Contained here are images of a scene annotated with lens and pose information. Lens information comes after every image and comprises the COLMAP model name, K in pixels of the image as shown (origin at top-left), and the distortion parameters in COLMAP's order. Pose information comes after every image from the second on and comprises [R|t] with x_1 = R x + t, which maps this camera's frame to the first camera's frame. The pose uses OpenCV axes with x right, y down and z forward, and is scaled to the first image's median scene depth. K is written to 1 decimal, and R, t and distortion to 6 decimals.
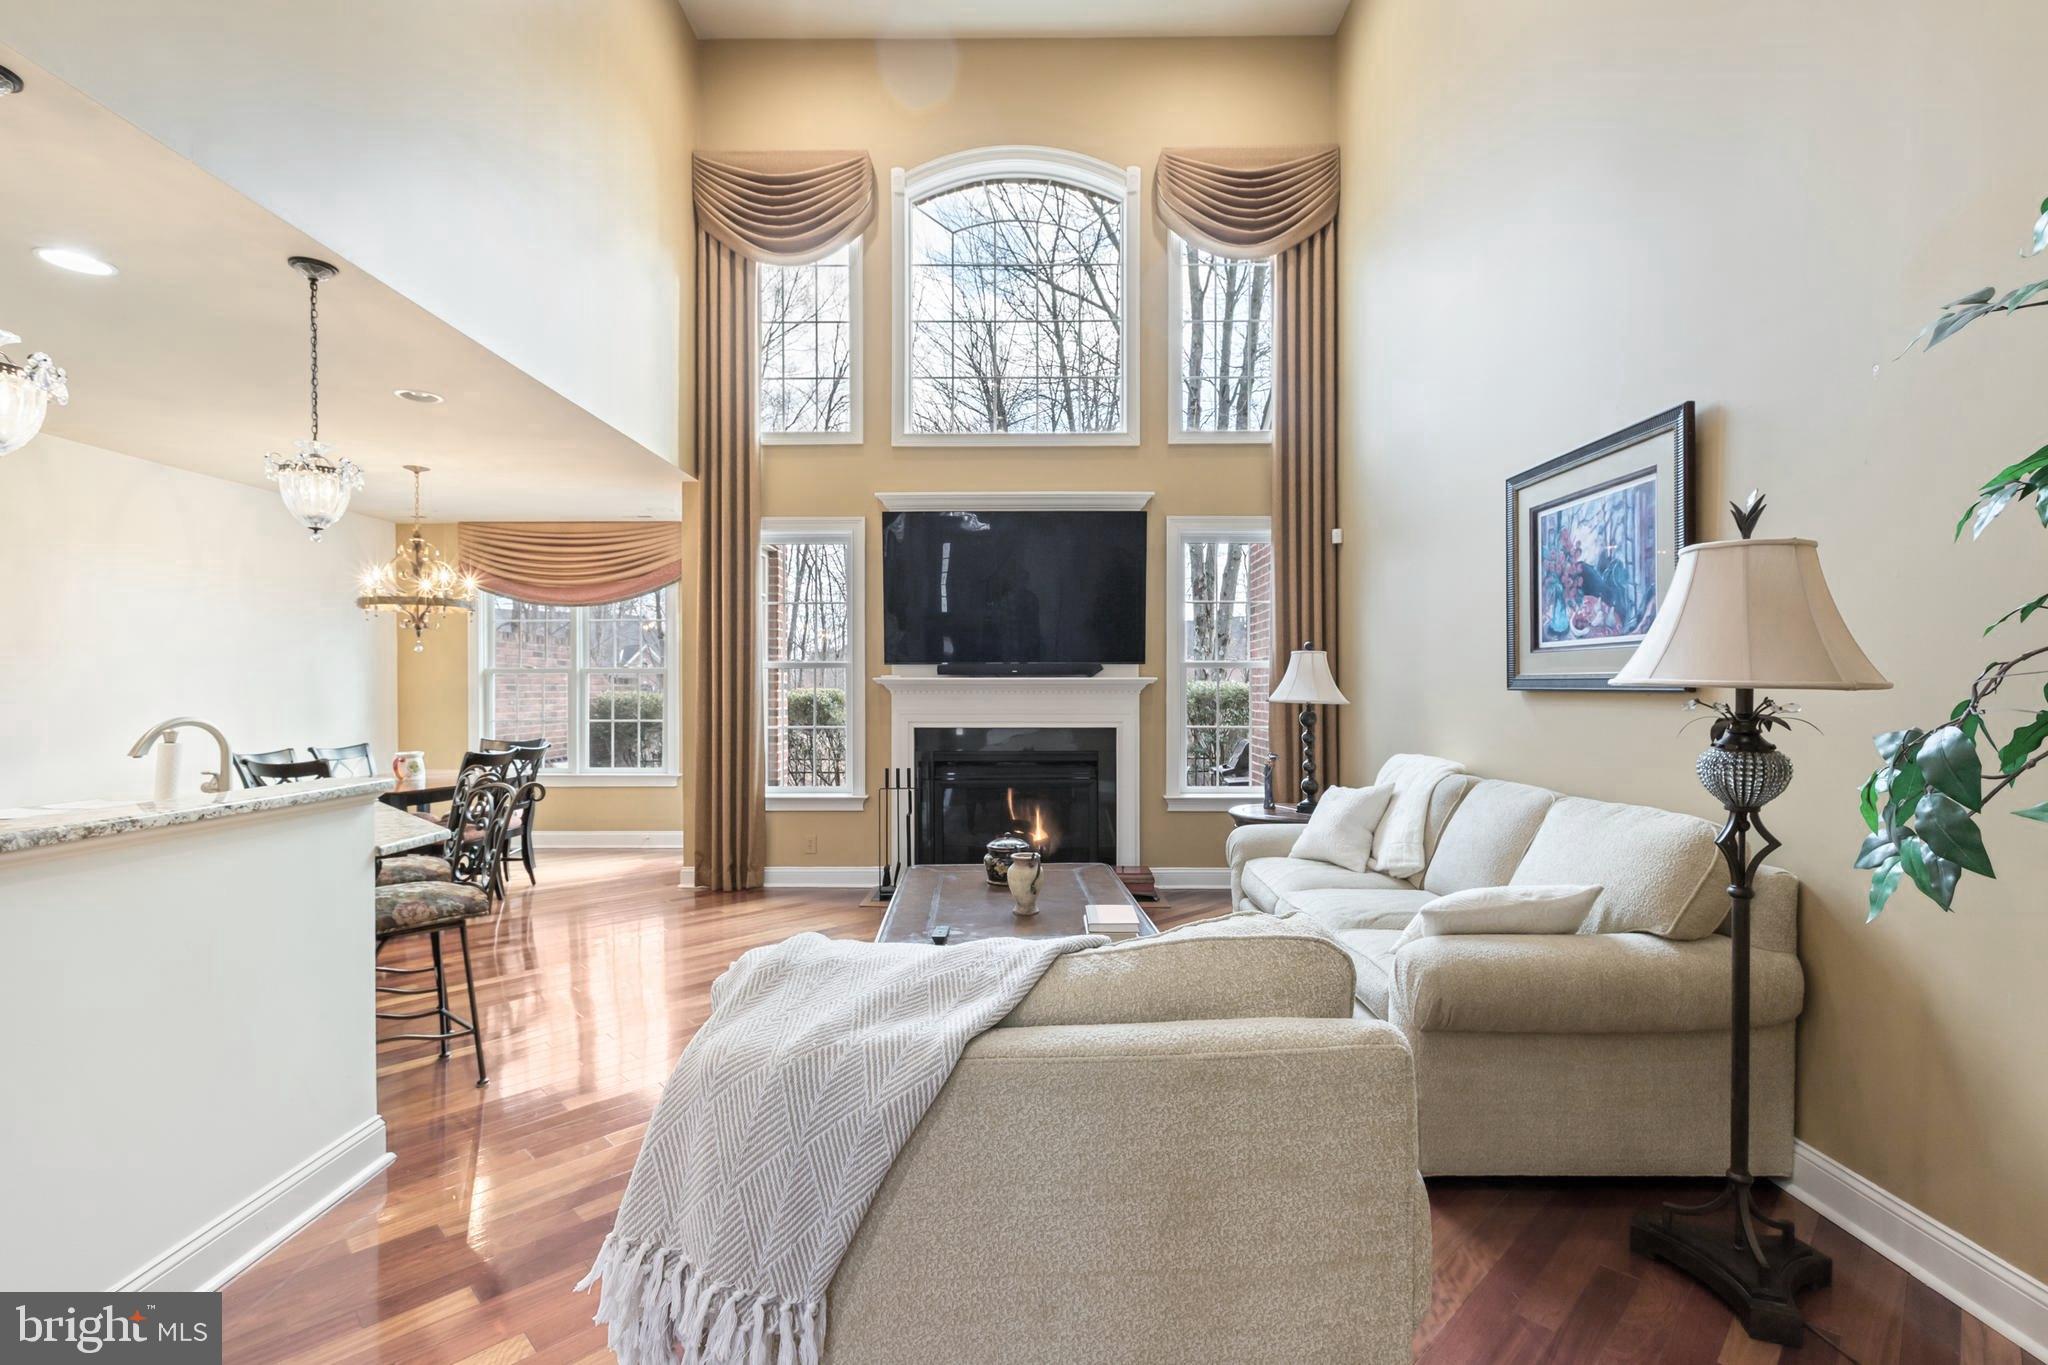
lens RADIAL K [[938.6, 0, 1007.7], [0, 938.6, 696.9], [0, 0, 1]] dist [-0.000082, 0.002474]
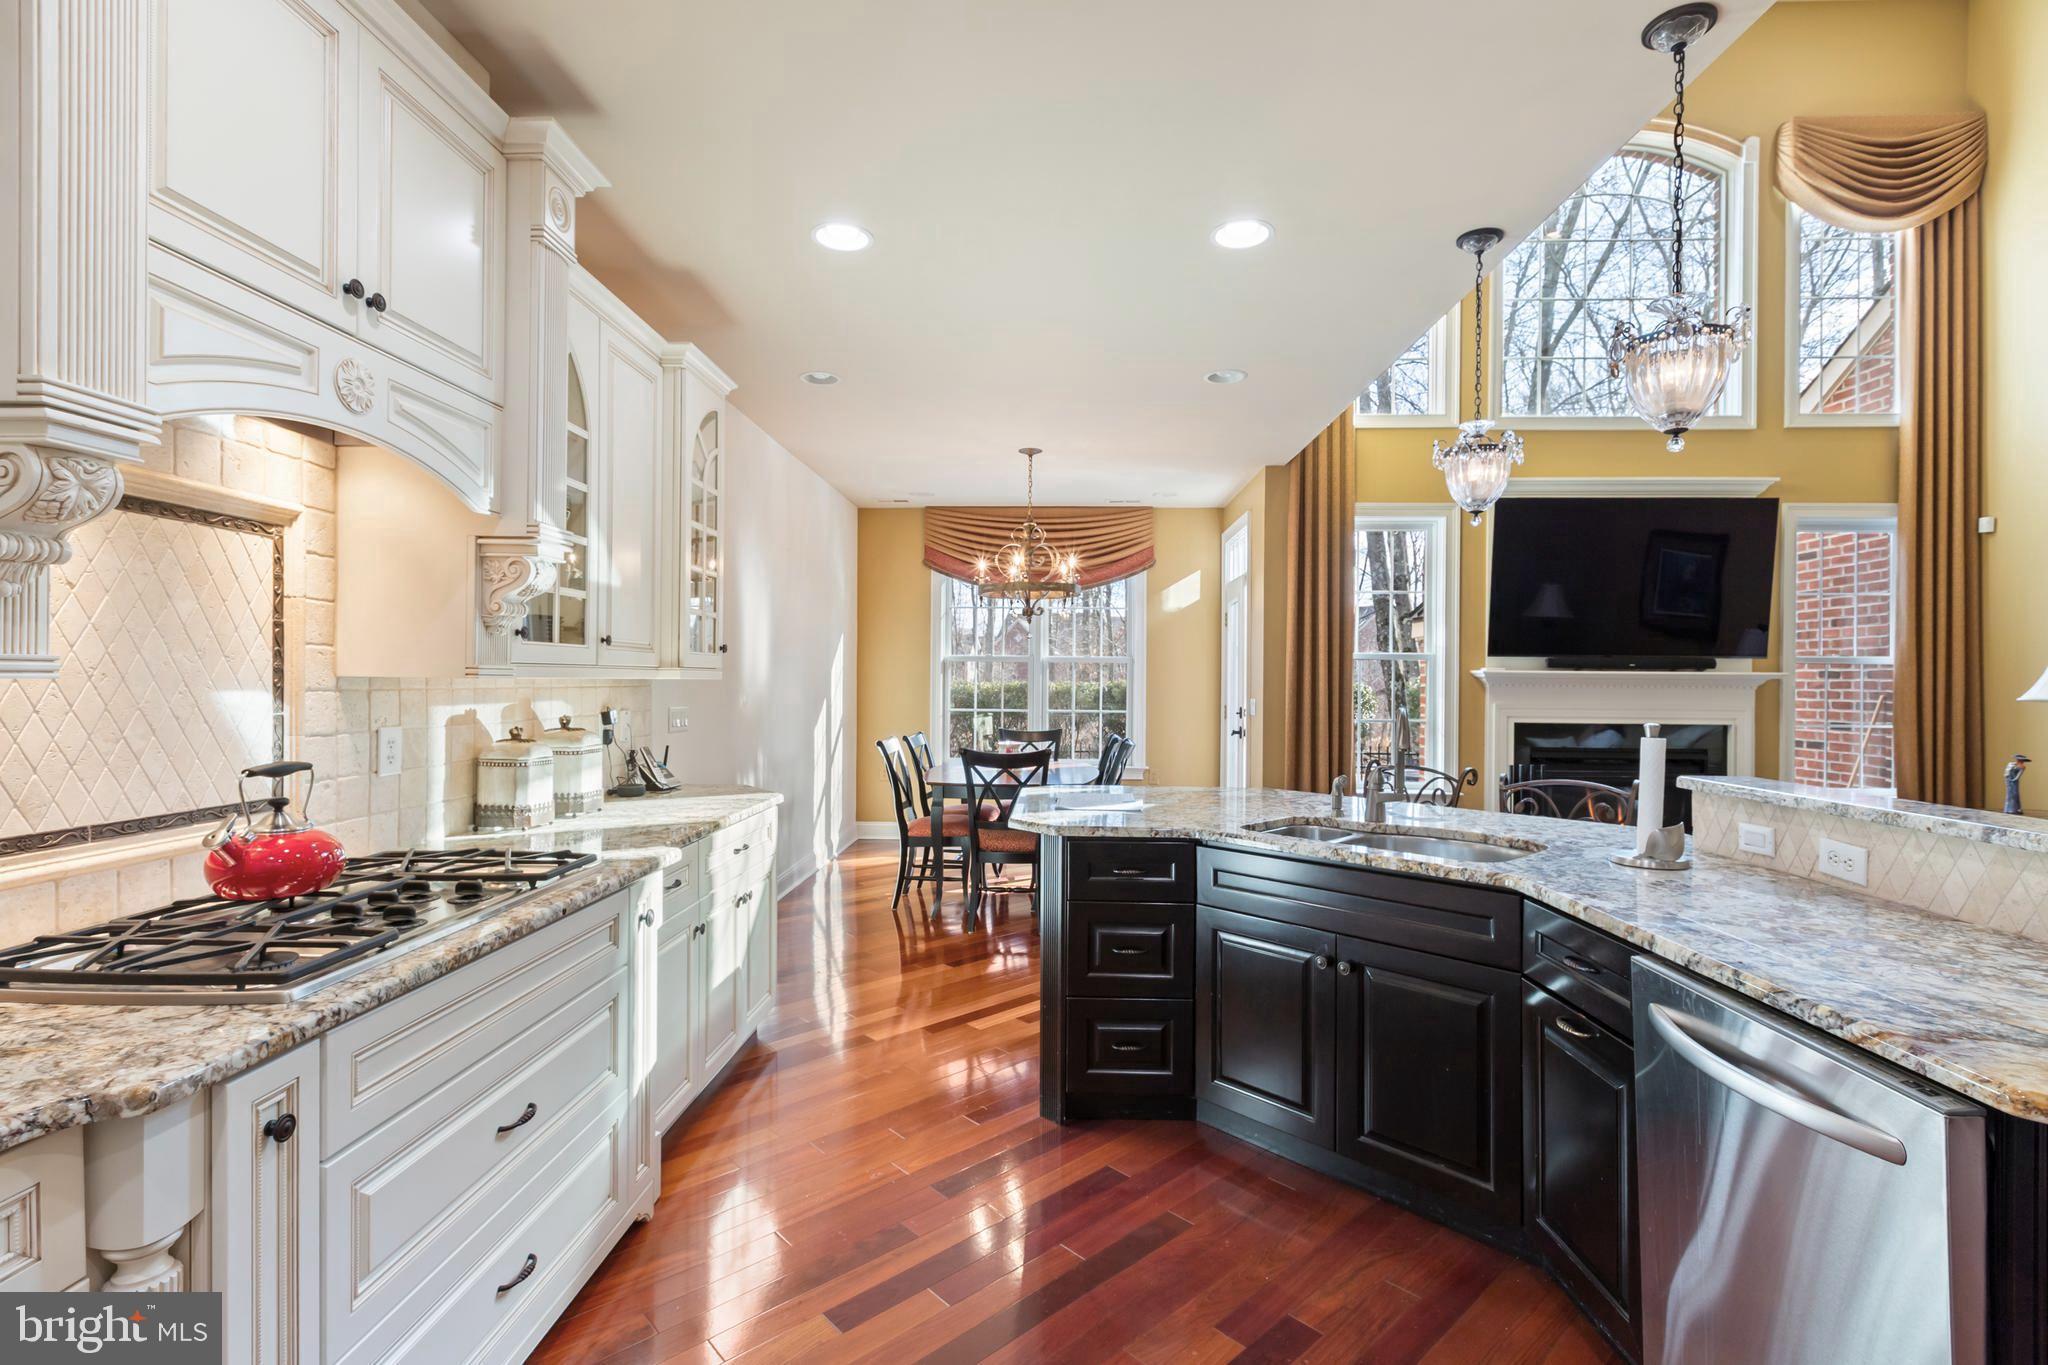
lens RADIAL K [[938.6, 0, 1032.5], [0, 938.6, 686.7], [0, 0, 1]] dist [-0.000082, 0.002474]
pose [[0.999817, 0.007734, -0.017492, -0.582345], [-0.007695, 0.999968, 0.002307, -0.002492], [0.017509, -0.002172, 0.999844, 0.029687]]
